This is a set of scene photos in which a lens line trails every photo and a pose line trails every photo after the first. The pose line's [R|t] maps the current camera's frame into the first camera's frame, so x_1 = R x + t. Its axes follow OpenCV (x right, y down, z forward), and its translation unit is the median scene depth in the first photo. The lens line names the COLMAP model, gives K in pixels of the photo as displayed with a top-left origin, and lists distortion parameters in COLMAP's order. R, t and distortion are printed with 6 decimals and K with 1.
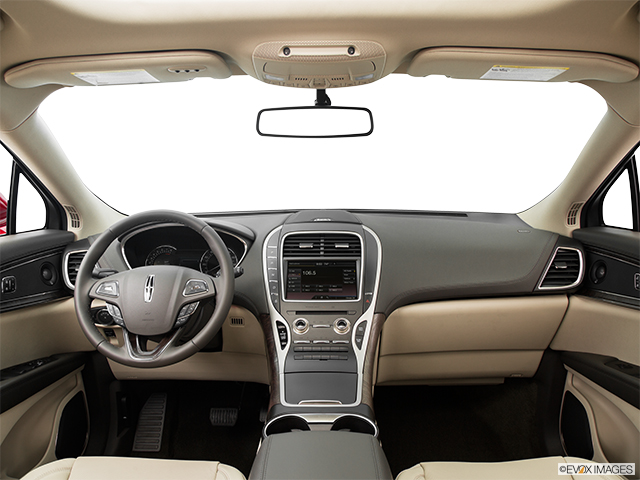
lens RADIAL K [[485.6, 0, 320.0], [0, 485.6, 240.0], [0, 0, 1]] dist [-0.117747, 0.040163]
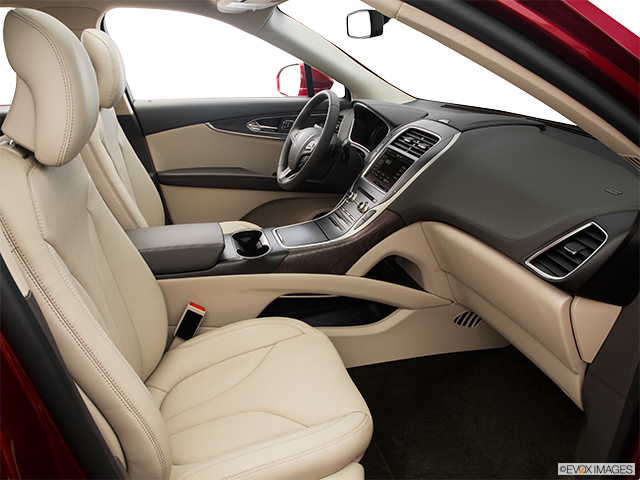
lens RADIAL K [[485.6, 0, 320.0], [0, 485.6, 240.0], [0, 0, 1]] dist [-0.117747, 0.040163]
pose [[0.279527, 0.370930, -0.885593, 1.017465], [-0.162071, 0.927354, 0.337265, -0.118365], [0.946360, 0.049254, 0.319337, 0.513525]]
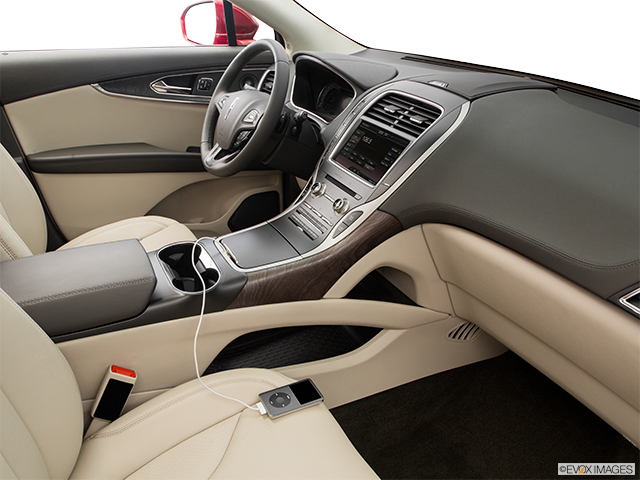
lens RADIAL K [[524.6, 0, 320.0], [0, 524.6, 240.0], [0, 0, 1]] dist [-0.082562, 0.018327]
pose [[0.474032, 0.418819, -0.774522, 0.730409], [-0.178550, 0.907079, 0.381219, -0.108197], [0.862214, -0.042419, 0.504764, 0.478128]]
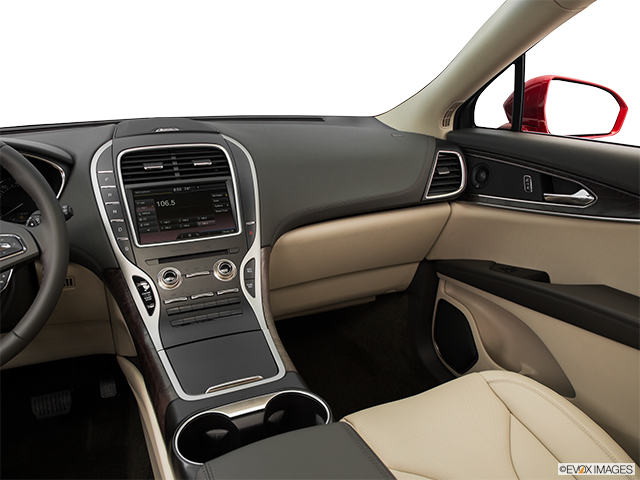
lens RADIAL K [[485.6, 0, 320.0], [0, 485.6, 240.0], [0, 0, 1]] dist [-0.117747, 0.040163]
pose [[0.899683, -0.124758, 0.418336, -0.124111], [0.049653, 0.981319, 0.185869, -0.000542], [-0.433710, -0.146452, 0.889071, 0.261863]]
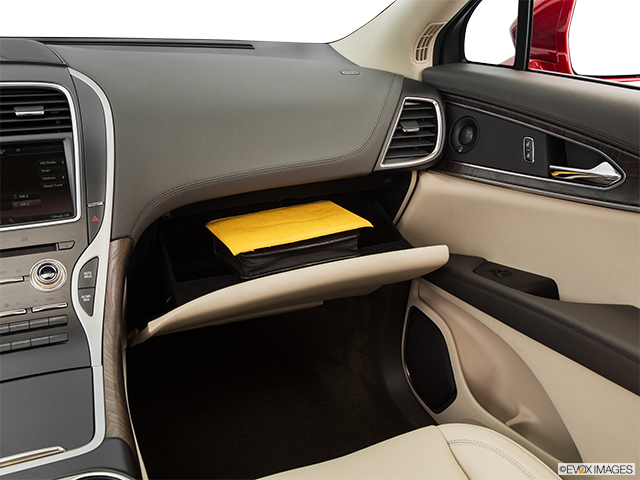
lens RADIAL K [[627.0, 0, 320.0], [0, 627.0, 240.0], [0, 0, 1]] dist [-0.020705, -0.007746]
pose [[0.903812, -0.130356, 0.407592, 0.038835], [0.027080, 0.967988, 0.249532, -0.013520], [-0.427072, -0.214492, 0.878409, 0.293740]]
